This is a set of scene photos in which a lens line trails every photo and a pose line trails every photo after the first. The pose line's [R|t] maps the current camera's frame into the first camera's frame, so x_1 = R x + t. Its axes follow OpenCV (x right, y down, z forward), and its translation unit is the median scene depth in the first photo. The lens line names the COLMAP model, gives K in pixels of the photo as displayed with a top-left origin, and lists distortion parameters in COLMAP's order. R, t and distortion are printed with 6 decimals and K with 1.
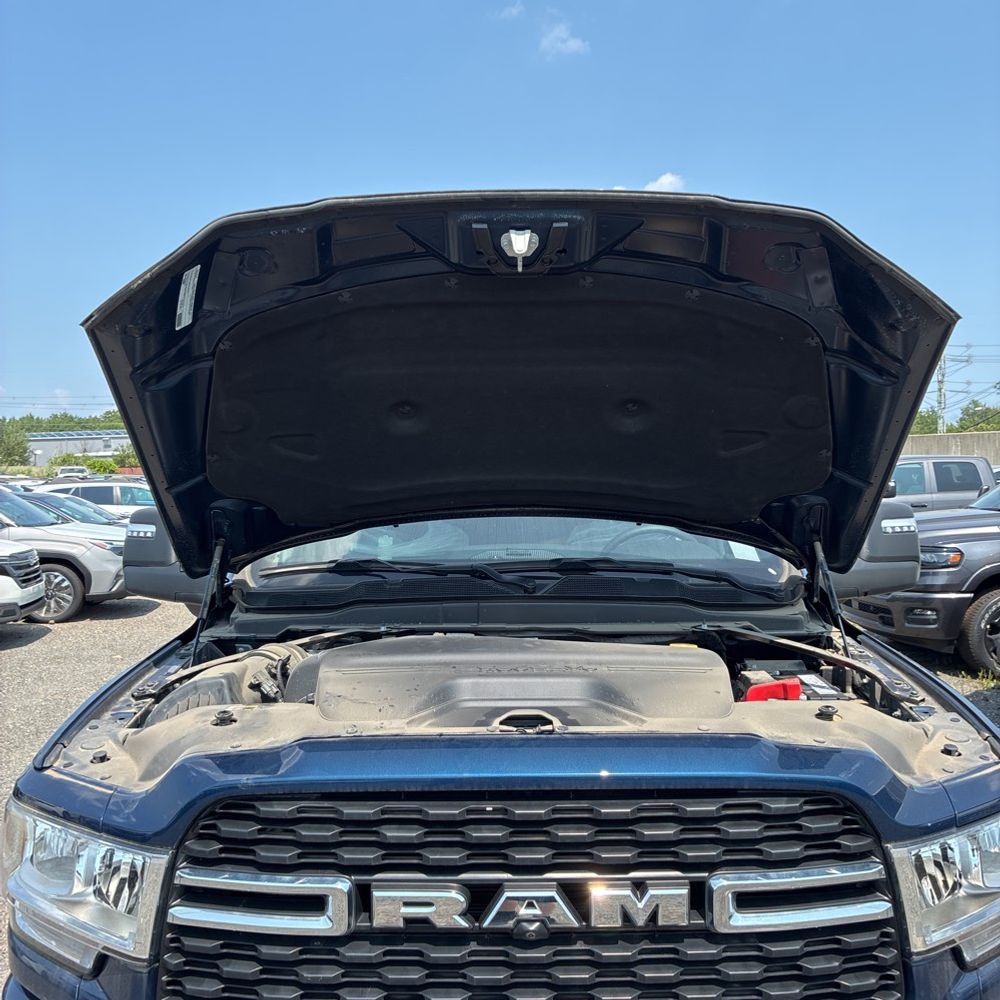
lens RADIAL K [[1024.2, 0, 502.9], [0, 1024.2, 494.7], [0, 0, 1]] dist [0.026185, -0.006922]
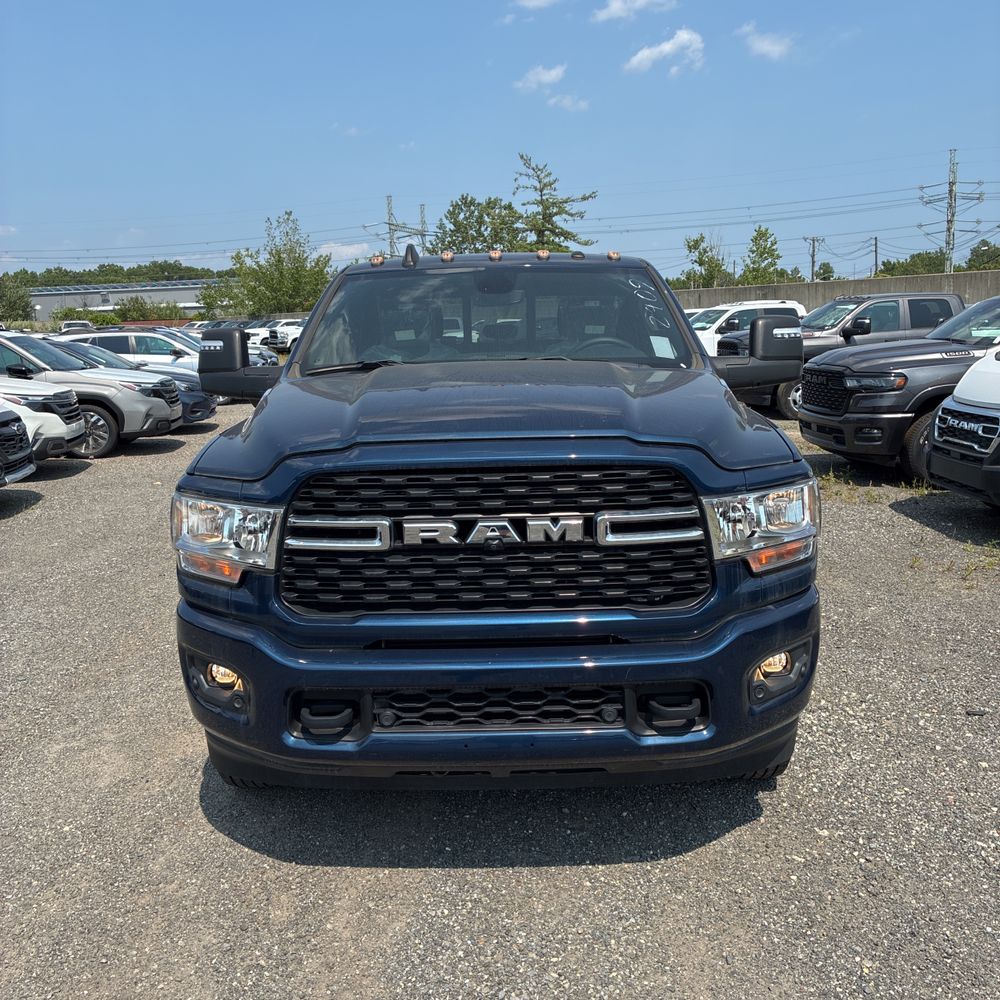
lens RADIAL K [[1018.8, 0, 503.2], [0, 1018.8, 500.9], [0, 0, 1]] dist [0.047538, -0.080821]
pose [[0.999895, -0.013863, -0.004169, 0.023867], [0.014332, 0.988533, 0.150326, 0.040405], [0.002037, -0.150370, 0.988628, -0.328080]]
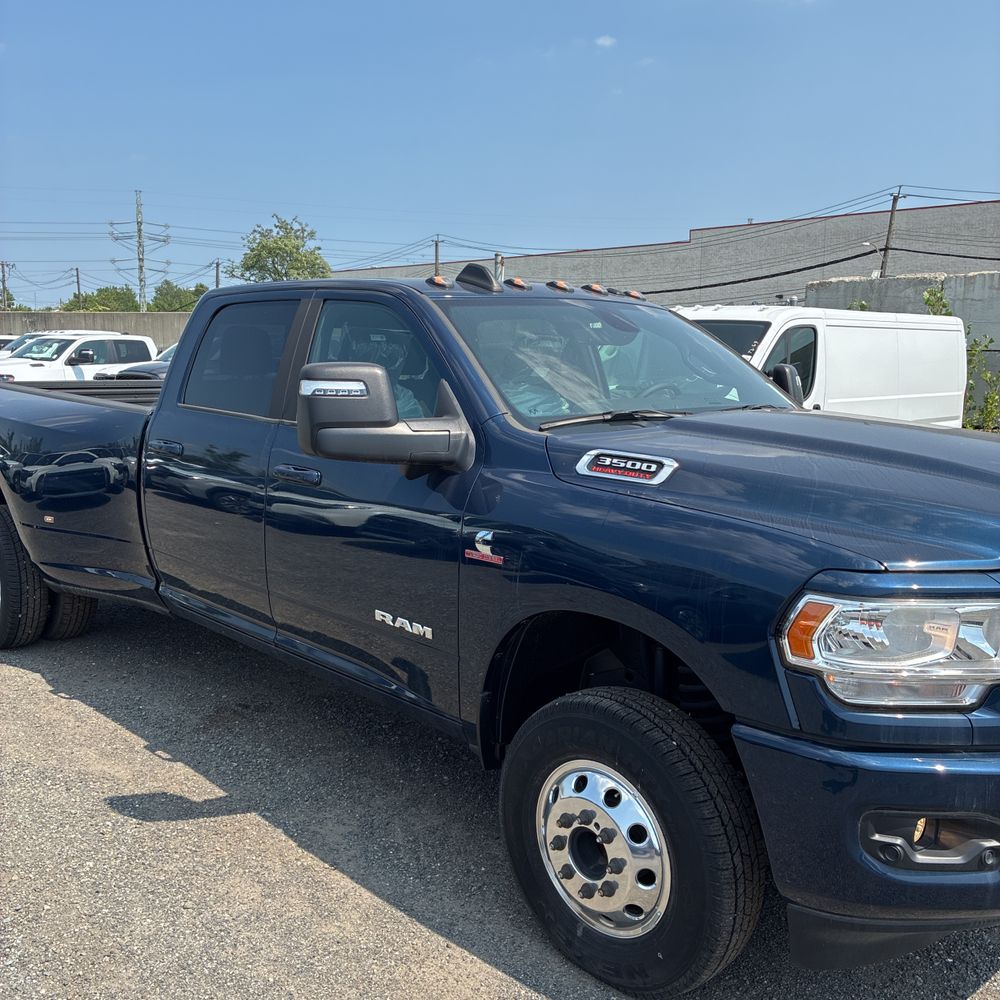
lens RADIAL K [[1024.2, 0, 502.9], [0, 1024.2, 494.7], [0, 0, 1]] dist [0.026185, -0.006922]
pose [[0.731634, -0.075829, 0.677467, -0.873472], [-0.004811, 0.993195, 0.116364, 0.022291], [-0.681680, -0.088395, 0.726291, 0.243358]]
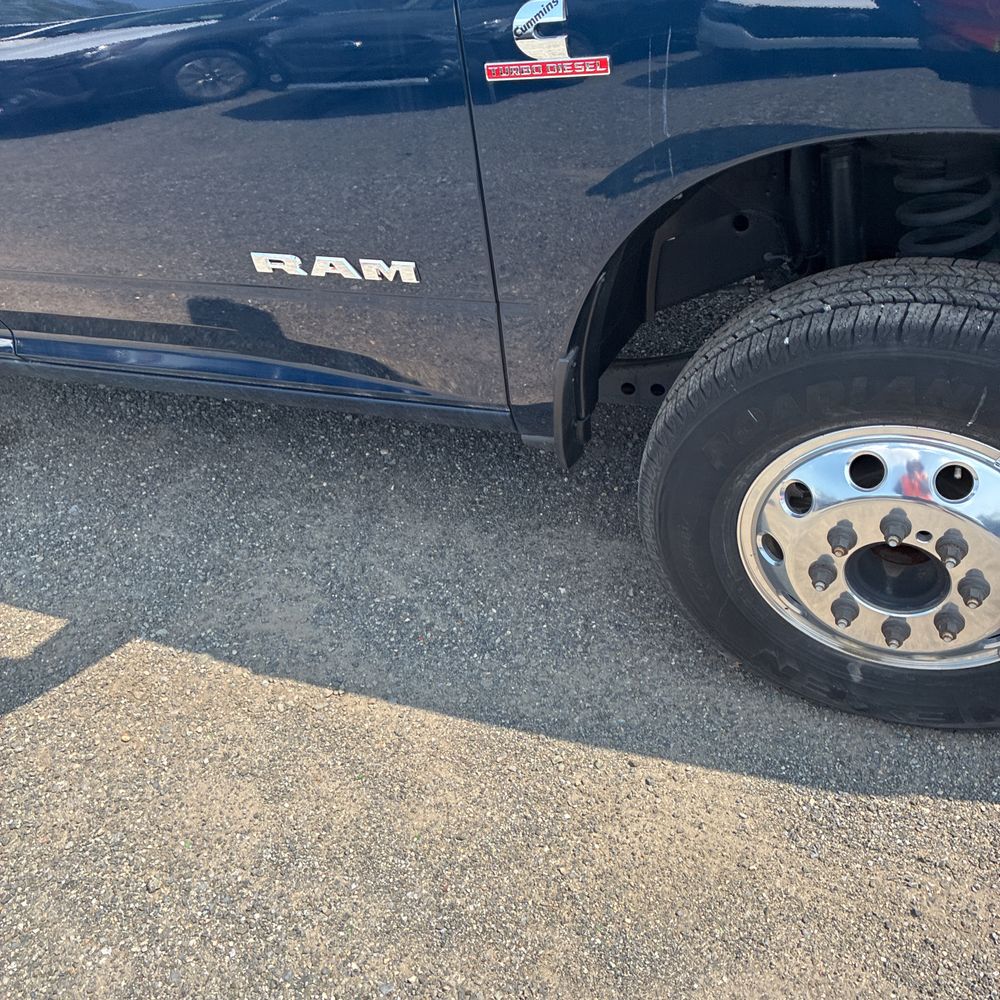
lens RADIAL K [[1024.2, 0, 502.9], [0, 1024.2, 494.7], [0, 0, 1]] dist [0.026185, -0.006922]
pose [[0.389011, -0.611987, 0.688579, -0.646148], [0.178212, 0.783327, 0.595516, 0.075036], [-0.903831, -0.108949, 0.413787, 0.733462]]
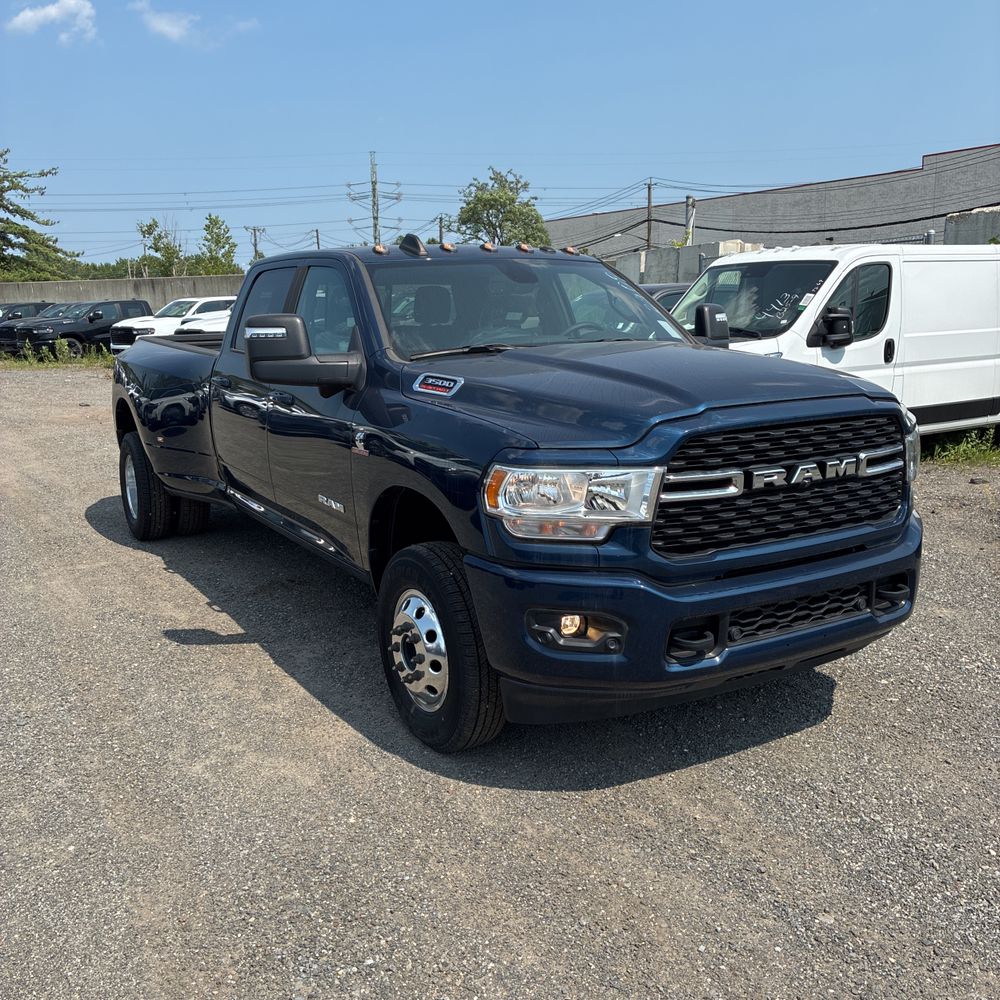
lens RADIAL K [[1024.2, 0, 502.9], [0, 1024.2, 494.7], [0, 0, 1]] dist [0.026185, -0.006922]
pose [[0.862753, -0.102933, 0.495037, -0.763875], [0.023208, 0.986089, 0.164590, 0.029820], [-0.505092, -0.130512, 0.853140, -0.267750]]
